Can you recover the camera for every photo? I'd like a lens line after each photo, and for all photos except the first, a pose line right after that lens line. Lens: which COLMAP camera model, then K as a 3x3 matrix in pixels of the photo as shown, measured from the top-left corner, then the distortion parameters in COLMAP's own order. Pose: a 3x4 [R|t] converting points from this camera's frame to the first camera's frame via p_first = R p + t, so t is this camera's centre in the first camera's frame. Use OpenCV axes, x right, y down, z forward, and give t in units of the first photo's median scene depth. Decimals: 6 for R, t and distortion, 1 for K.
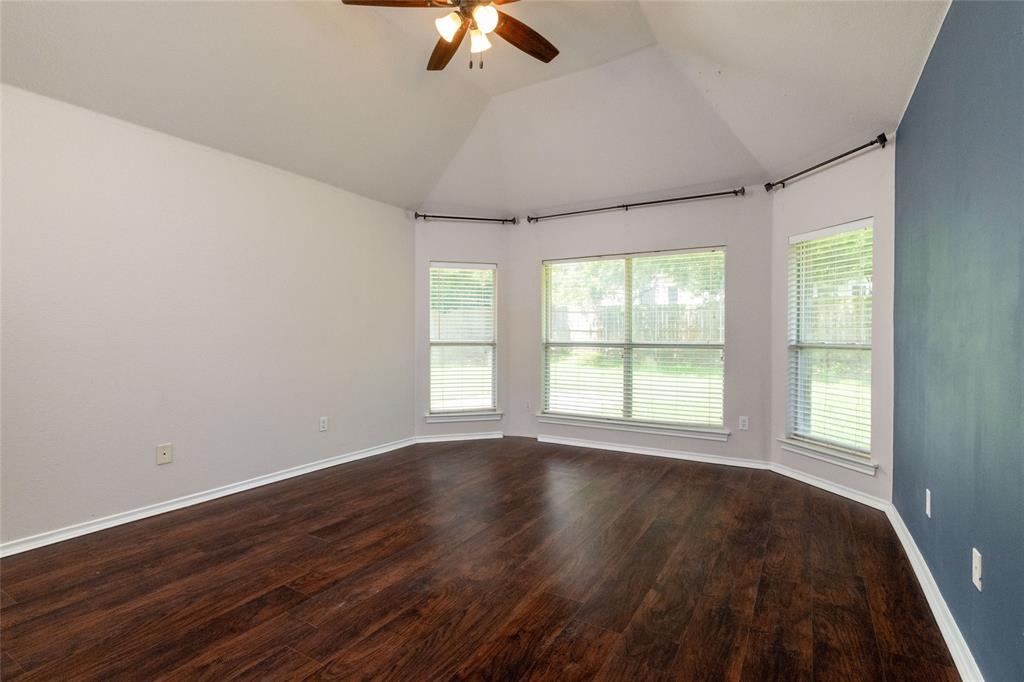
lens RADIAL K [[482.3, 0, 518.7], [0, 482.3, 333.7], [0, 0, 1]] dist [-0.001715, 0.001150]
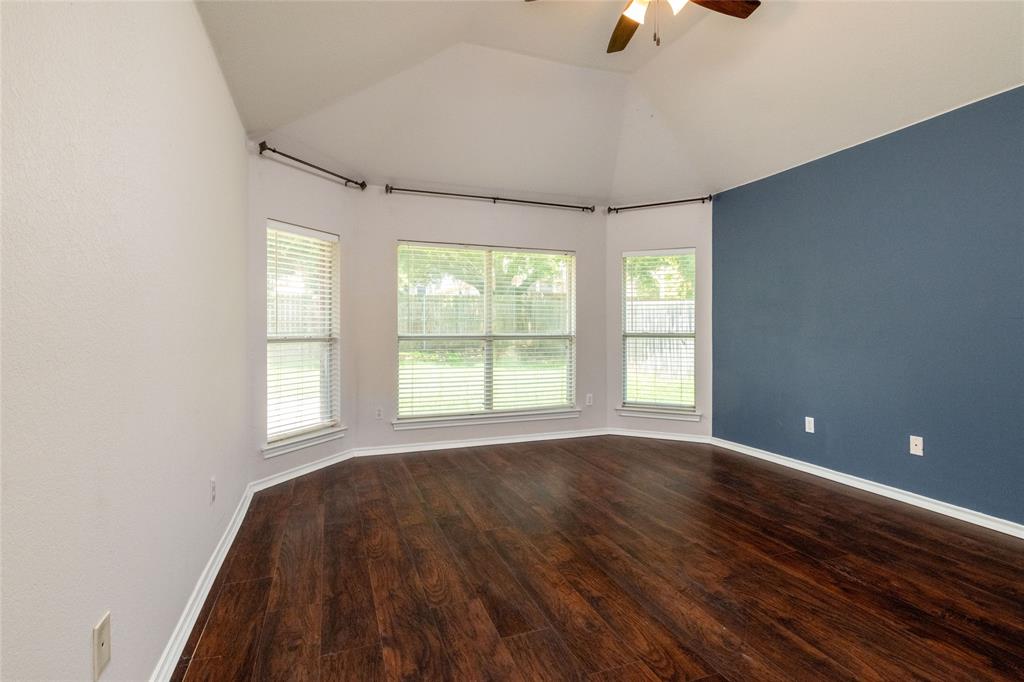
lens RADIAL K [[482.3, 0, 519.0], [0, 482.3, 324.2], [0, 0, 1]] dist [-0.001715, 0.001150]
pose [[0.636454, 0.003505, 0.771307, -0.716323], [-0.001661, 0.999994, -0.003174, -0.000973], [-0.771313, 0.000740, 0.636456, 0.445195]]
